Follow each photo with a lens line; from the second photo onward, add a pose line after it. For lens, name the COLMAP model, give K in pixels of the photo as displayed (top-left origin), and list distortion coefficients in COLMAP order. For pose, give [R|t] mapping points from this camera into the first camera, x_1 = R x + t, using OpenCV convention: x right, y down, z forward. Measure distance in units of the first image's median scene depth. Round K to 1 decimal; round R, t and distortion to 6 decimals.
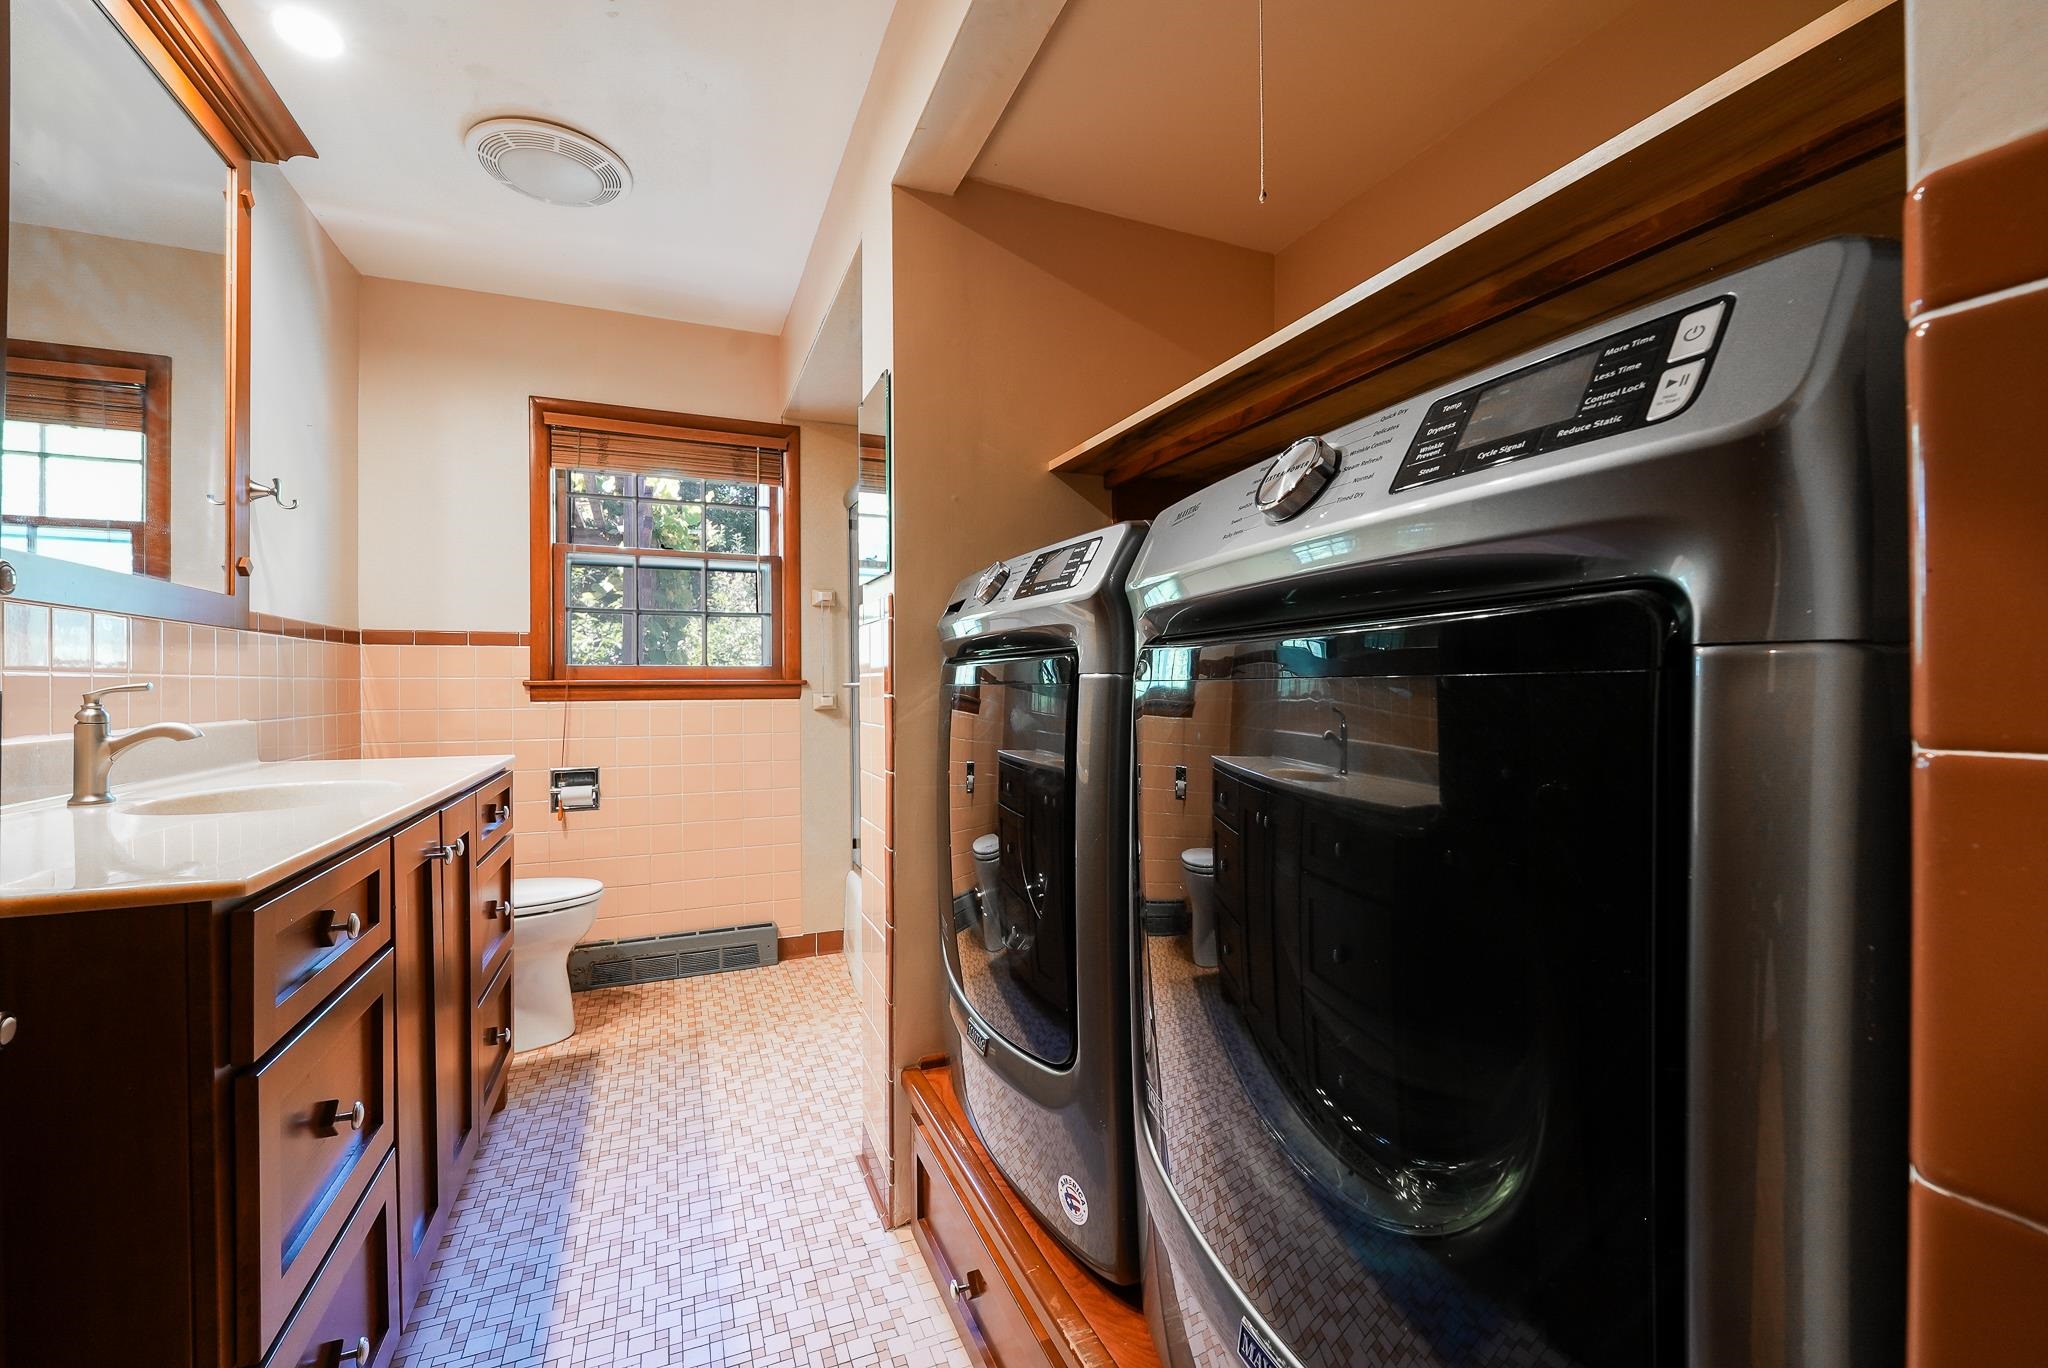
lens RADIAL K [[832.9, 0, 1024.0], [0, 832.9, 684.0], [0, 0, 1]] dist [-0.004138, -0.004489]
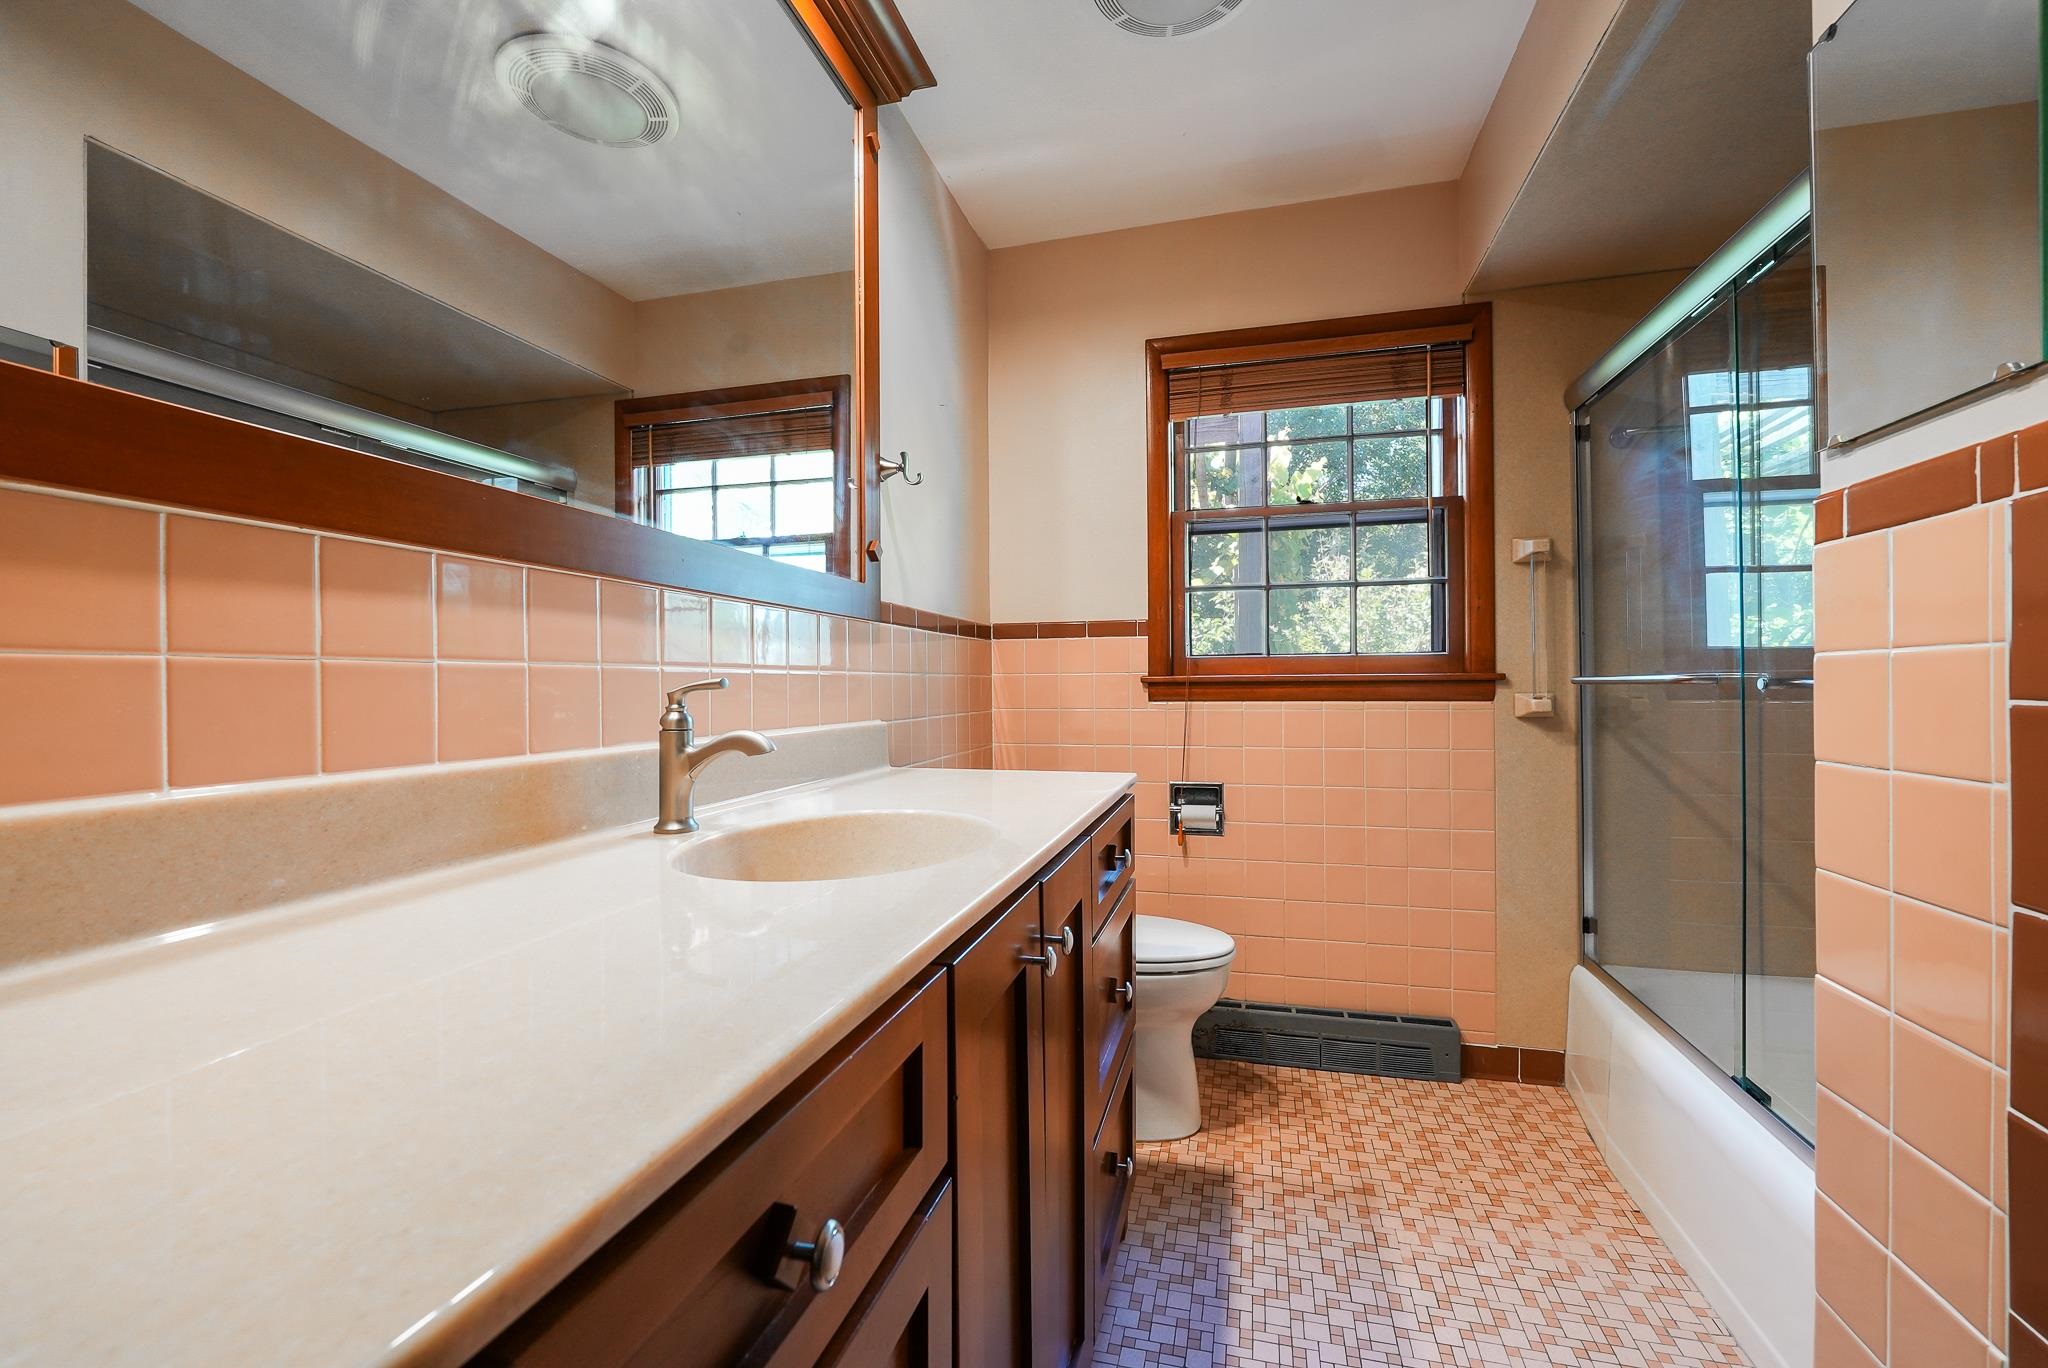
lens RADIAL K [[832.9, 0, 1024.0], [0, 832.9, 684.0], [0, 0, 1]] dist [-0.004138, -0.004489]
pose [[0.782612, -0.002244, -0.622506, -0.181006], [0.003870, 0.999992, 0.001261, 0.001990], [0.622498, -0.003396, 0.782614, 0.281810]]
